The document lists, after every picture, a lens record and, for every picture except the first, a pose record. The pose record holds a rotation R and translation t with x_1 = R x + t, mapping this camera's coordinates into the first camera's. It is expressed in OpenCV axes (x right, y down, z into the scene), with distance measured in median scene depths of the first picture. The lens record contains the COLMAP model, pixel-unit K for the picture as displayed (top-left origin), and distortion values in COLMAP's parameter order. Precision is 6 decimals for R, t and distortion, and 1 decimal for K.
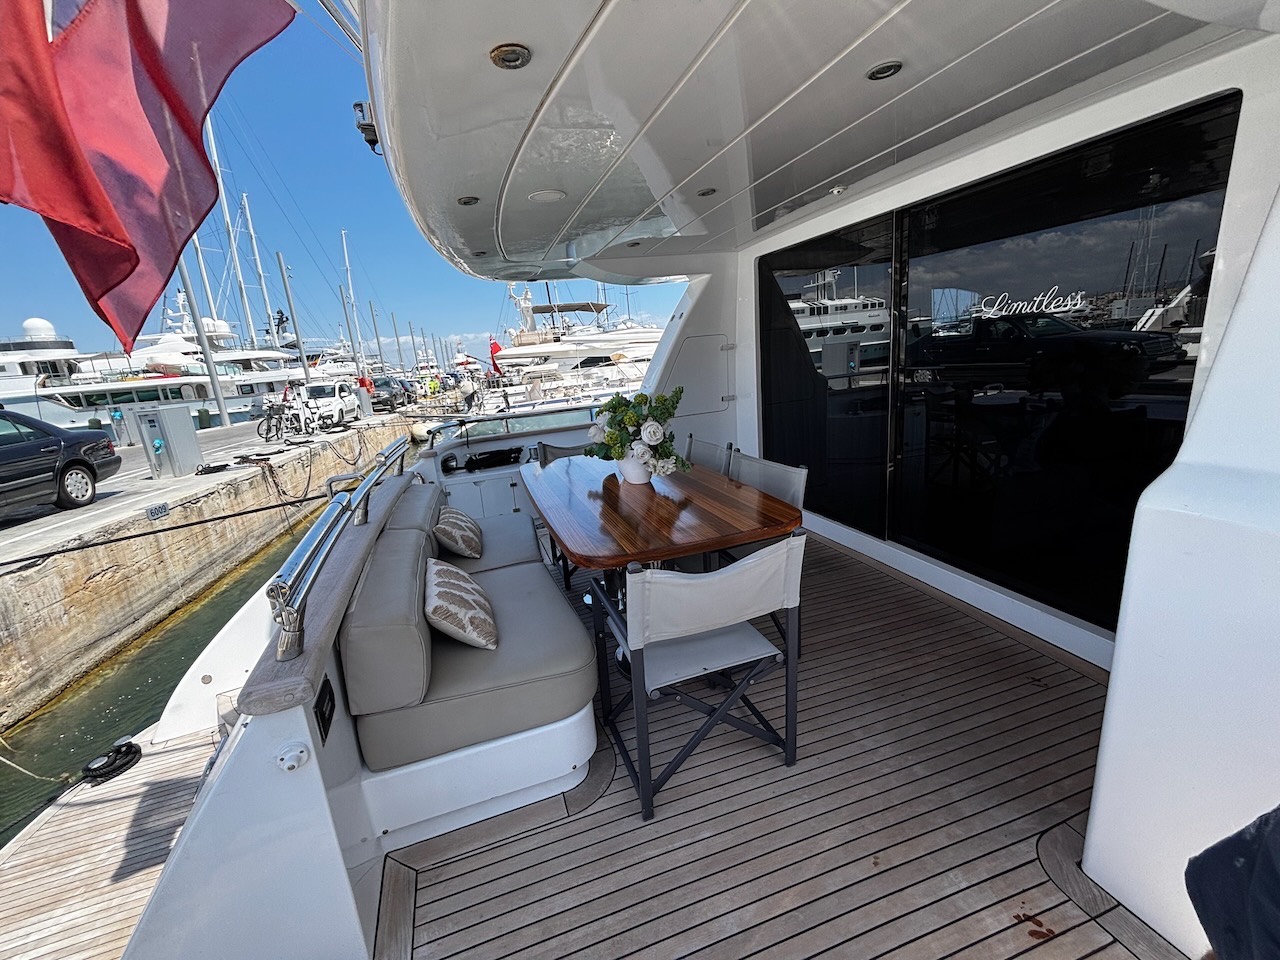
lens RADIAL K [[520.4, 0, 640.0], [0, 520.4, 480.0], [0, 0, 1]] dist [-0.011162, 0.006136]
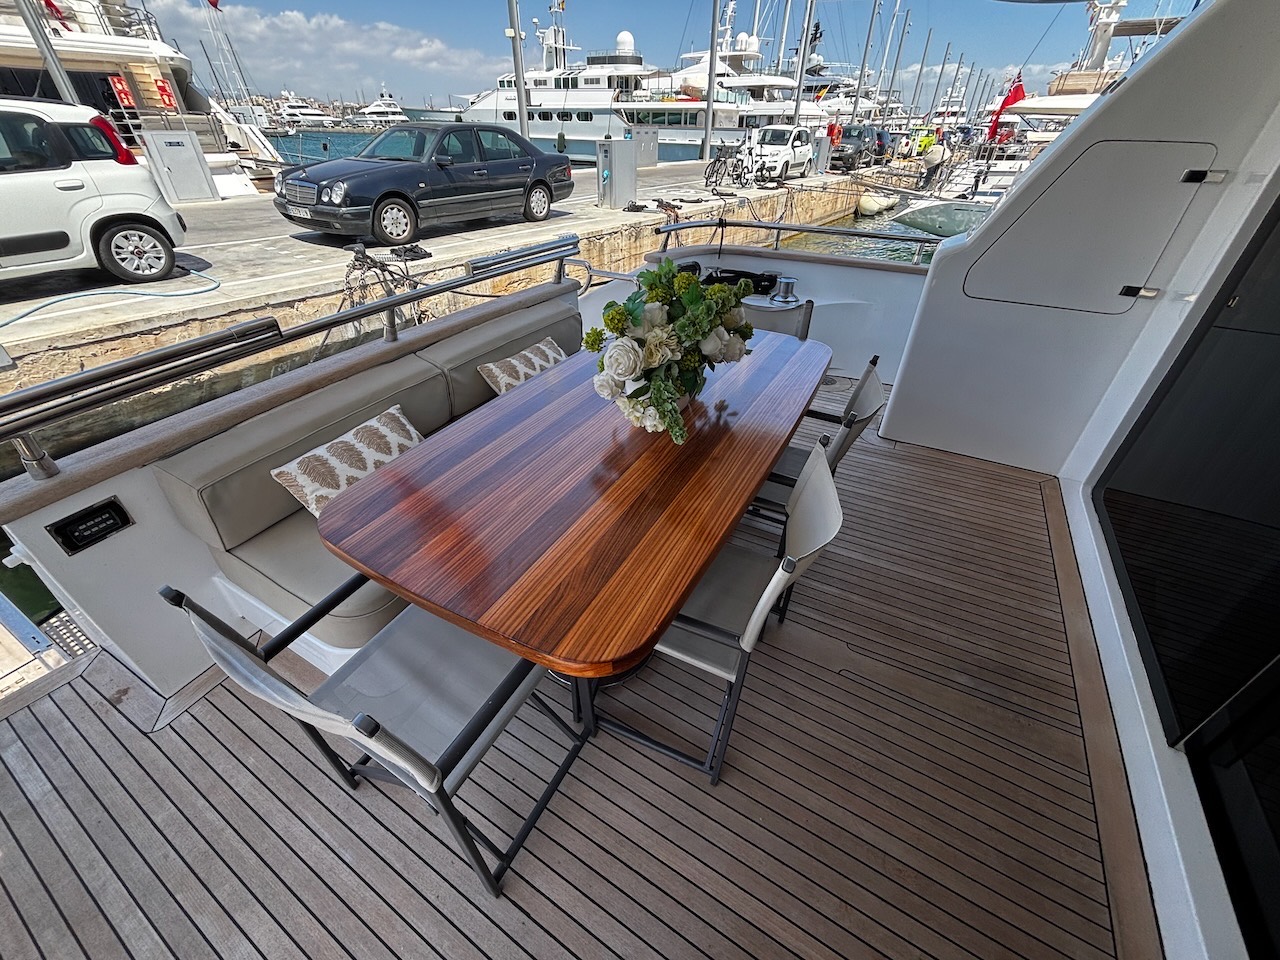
lens RADIAL K [[520.4, 0, 640.0], [0, 520.4, 480.0], [0, 0, 1]] dist [-0.011162, 0.006136]
pose [[0.670133, 0.495372, -0.552745, 0.064931], [-0.237627, 0.848688, 0.472506, -0.038359], [0.703175, -0.185295, 0.686448, 0.091761]]
